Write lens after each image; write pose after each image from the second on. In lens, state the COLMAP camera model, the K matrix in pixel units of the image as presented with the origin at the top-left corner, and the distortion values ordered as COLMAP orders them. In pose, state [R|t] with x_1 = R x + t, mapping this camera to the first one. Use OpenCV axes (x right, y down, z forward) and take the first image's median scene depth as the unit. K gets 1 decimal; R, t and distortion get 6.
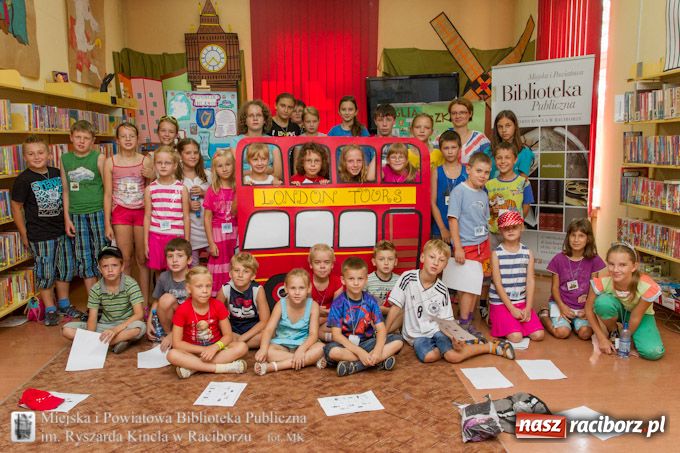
lens RADIAL K [[586.8, 0, 337.4], [0, 586.8, 236.5], [0, 0, 1]] dist [-0.010419, 0.000627]
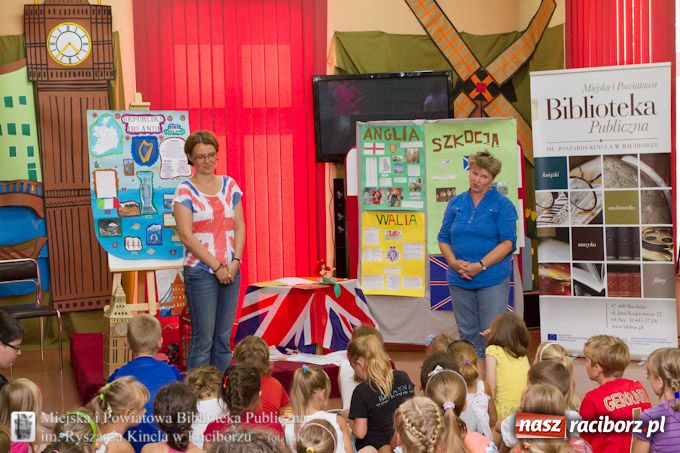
lens RADIAL K [[1128.7, 0, 353.0], [0, 1128.7, 226.1], [0, 0, 1]] dist [0.003980, -0.044177]
pose [[0.967897, -0.030318, 0.249511, -0.307285], [0.053120, 0.994950, -0.085164, 0.004419], [-0.245669, 0.095684, 0.964620, -0.272707]]
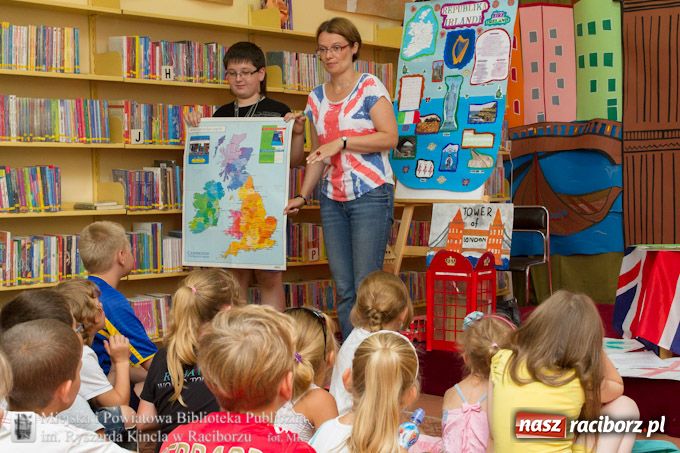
lens RADIAL K [[1084.8, 0, 413.7], [0, 1084.8, 226.0], [0, 0, 1]] dist [0.005813, 0.021638]
pose [[0.715364, 0.028739, -0.698161, 0.392066], [-0.105630, 0.992119, -0.067393, 0.017009], [0.690722, 0.121957, 0.712762, 0.310322]]
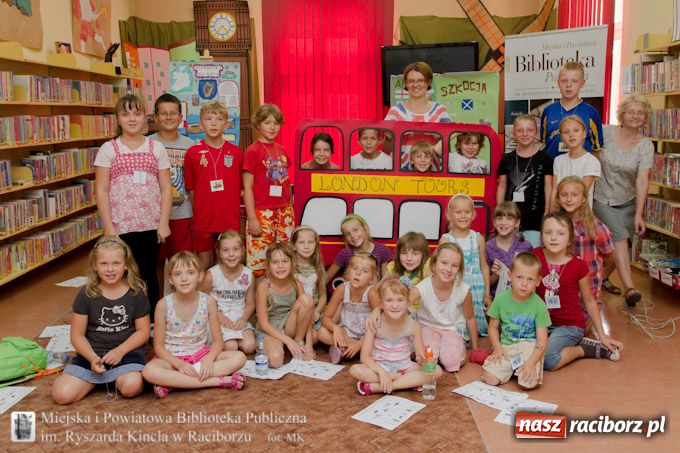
lens RADIAL K [[646.0, 0, 349.5], [0, 646.0, 214.0], [0, 0, 1]] dist [-0.017457, -0.013839]
pose [[0.999363, 0.008571, -0.034633, 0.049196], [-0.008756, 0.999948, -0.005194, 0.010083], [0.034587, 0.005494, 0.999387, -0.066943]]
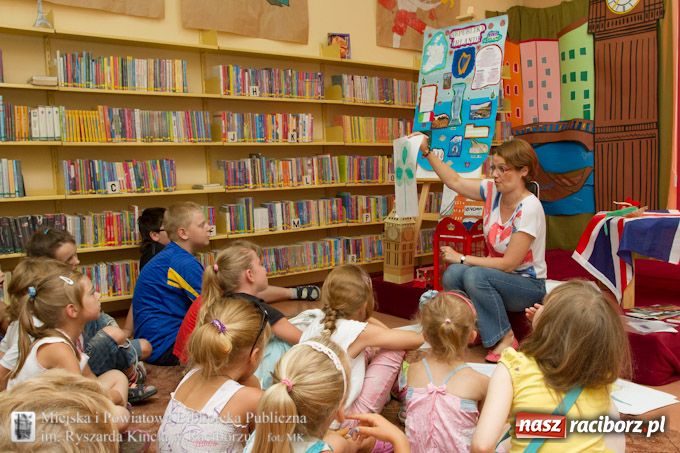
lens RADIAL K [[601.7, 0, 364.1], [0, 601.7, 226.7], [0, 0, 1]] dist [-0.034054, 0.007541]
pose [[0.580152, 0.067431, -0.811712, 0.264379], [-0.104761, 0.994467, 0.007737, -0.010139], [0.807743, 0.080547, 0.584006, 0.507812]]
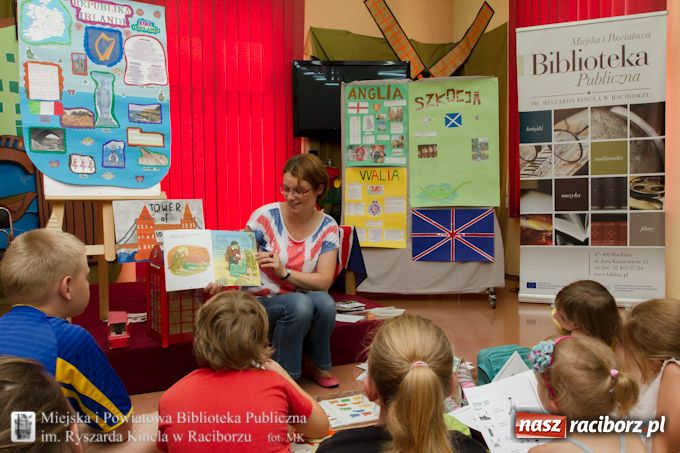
lens RADIAL K [[546.0, 0, 355.7], [0, 546.0, 228.6], [0, 0, 1]] dist [-0.040416, 0.046366]
pose [[0.924590, -0.024492, 0.380175, -0.198220], [0.060750, 0.994640, -0.083667, 0.007333], [-0.376089, 0.100454, 0.921122, 0.483739]]
